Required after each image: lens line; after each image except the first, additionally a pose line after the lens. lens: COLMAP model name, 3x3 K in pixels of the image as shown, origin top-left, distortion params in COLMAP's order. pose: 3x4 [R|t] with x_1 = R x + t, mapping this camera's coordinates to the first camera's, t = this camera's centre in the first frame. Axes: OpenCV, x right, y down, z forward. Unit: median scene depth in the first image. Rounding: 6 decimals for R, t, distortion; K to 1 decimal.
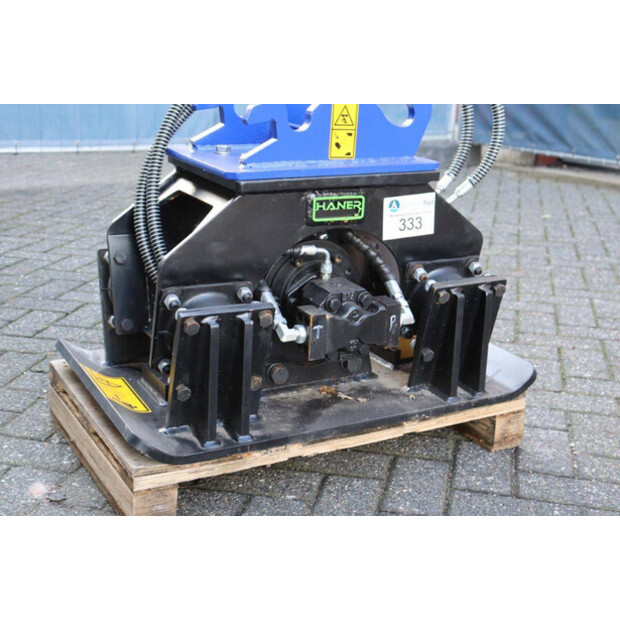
lens RADIAL K [[908.6, 0, 310.0], [0, 908.6, 310.0], [0, 0, 1]] dist [0.073254, 0.140106]
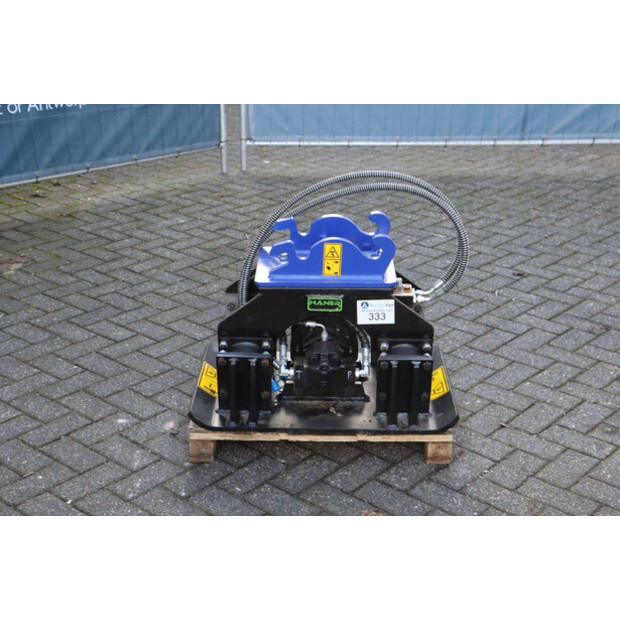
lens RADIAL K [[967.5, 0, 310.0], [0, 967.5, 310.0], [0, 0, 1]] dist [0.093651, 0.180173]
pose [[0.874644, 0.162437, -0.456740, 0.815304], [-0.119263, 0.985333, 0.122043, -0.310869], [0.469866, -0.052272, 0.881189, -0.598348]]
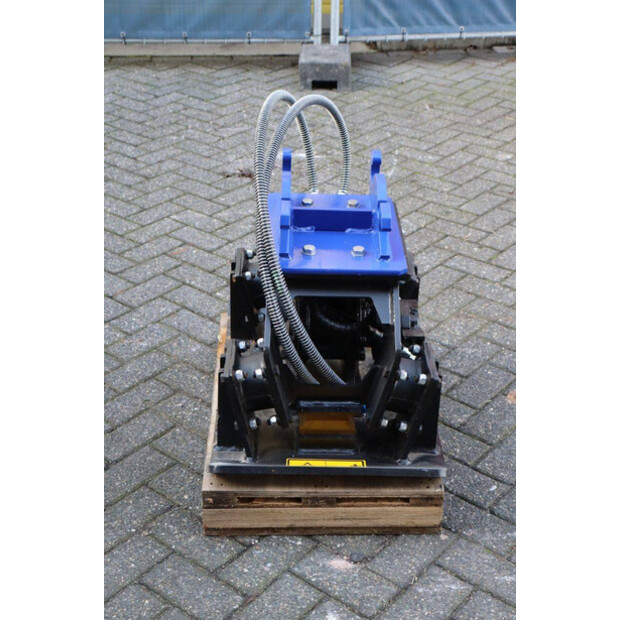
lens RADIAL K [[1025.1, 0, 310.0], [0, 1025.1, 310.0], [0, 0, 1]] dist [0.174378, 0.063633]
pose [[0.458385, -0.448251, 0.767434, -1.210470], [0.252889, 0.893584, 0.370884, -0.627304], [-0.852016, 0.024069, 0.522963, 0.292879]]
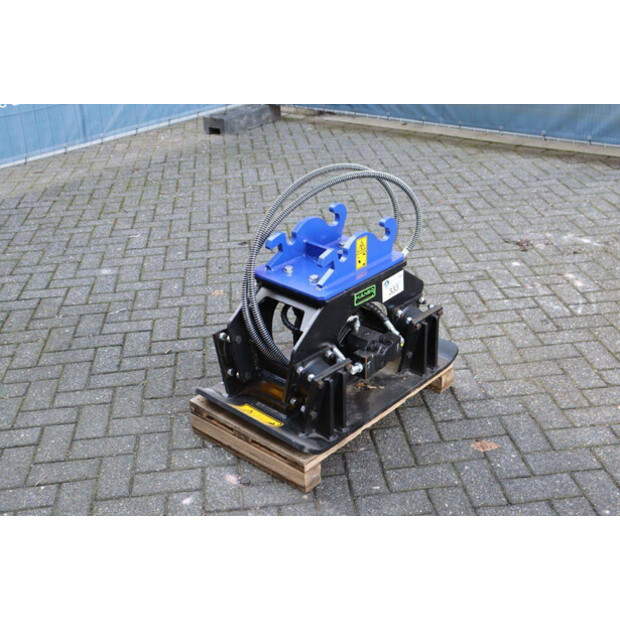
lens RADIAL K [[791.1, 0, 310.0], [0, 791.1, 310.0], [0, 0, 1]] dist [0.027433, 0.062967]
pose [[0.943846, -0.204810, 0.259245, -0.477199], [0.158964, 0.969394, 0.187097, -0.386980], [-0.289630, -0.135380, 0.947516, -0.466320]]
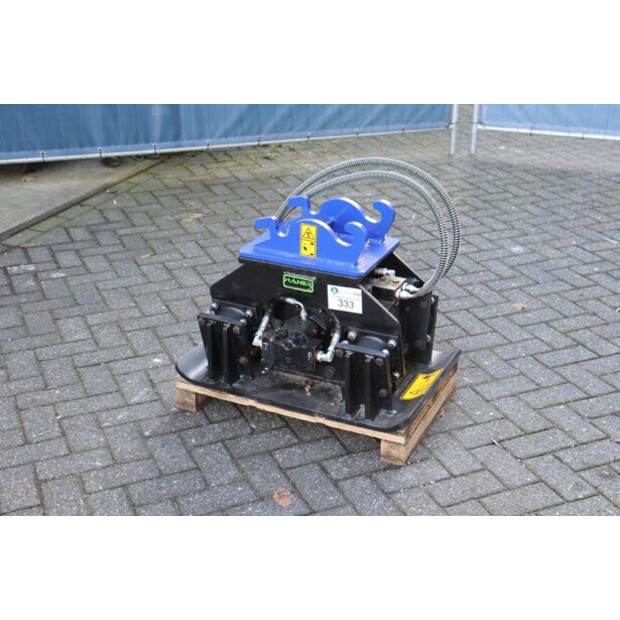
lens RADIAL K [[908.6, 0, 310.0], [0, 908.6, 310.0], [0, 0, 1]] dist [0.073254, 0.140106]
pose [[0.581346, 0.306766, -0.753612, 1.328866], [-0.211827, 0.951328, 0.223842, -0.443806], [0.785599, 0.029506, 0.618032, -0.051721]]
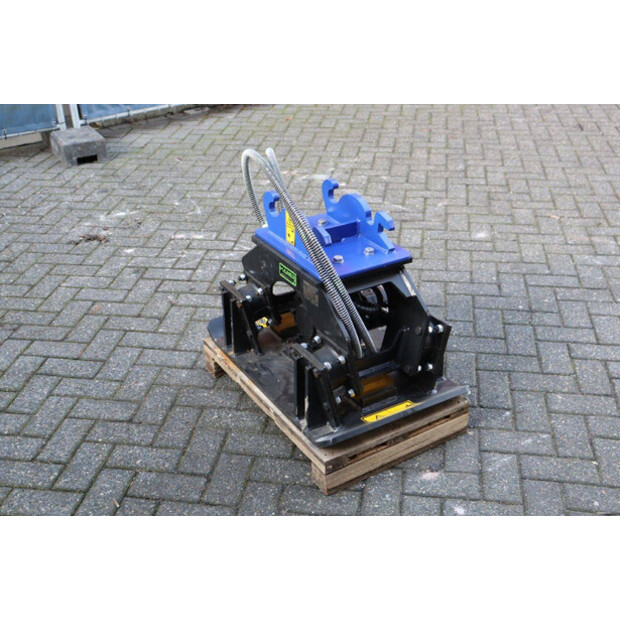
lens RADIAL K [[782.4, 0, 310.0], [0, 782.4, 310.0], [0, 0, 1]] dist [-0.020870, 0.287152]
pose [[-0.053930, -0.506267, 0.860689, -1.337042], [0.307511, 0.811632, 0.496679, -0.813337], [-0.950015, 0.291457, 0.111912, 0.943829]]
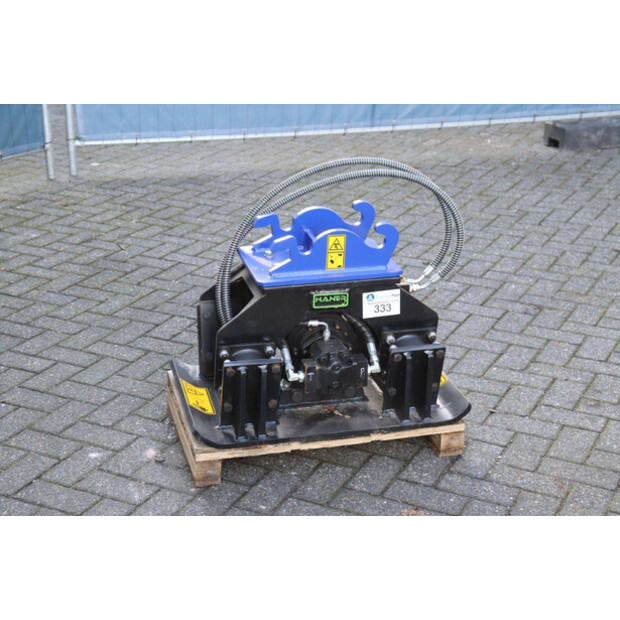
lens RADIAL K [[1100.4, 0, 310.0], [0, 1100.4, 310.0], [0, 0, 1]] dist [0.206950, 0.032939]
pose [[0.971371, 0.069038, -0.227315, 0.429208], [-0.051744, 0.995355, 0.081187, -0.244520], [0.231864, -0.067100, 0.970431, -0.882421]]
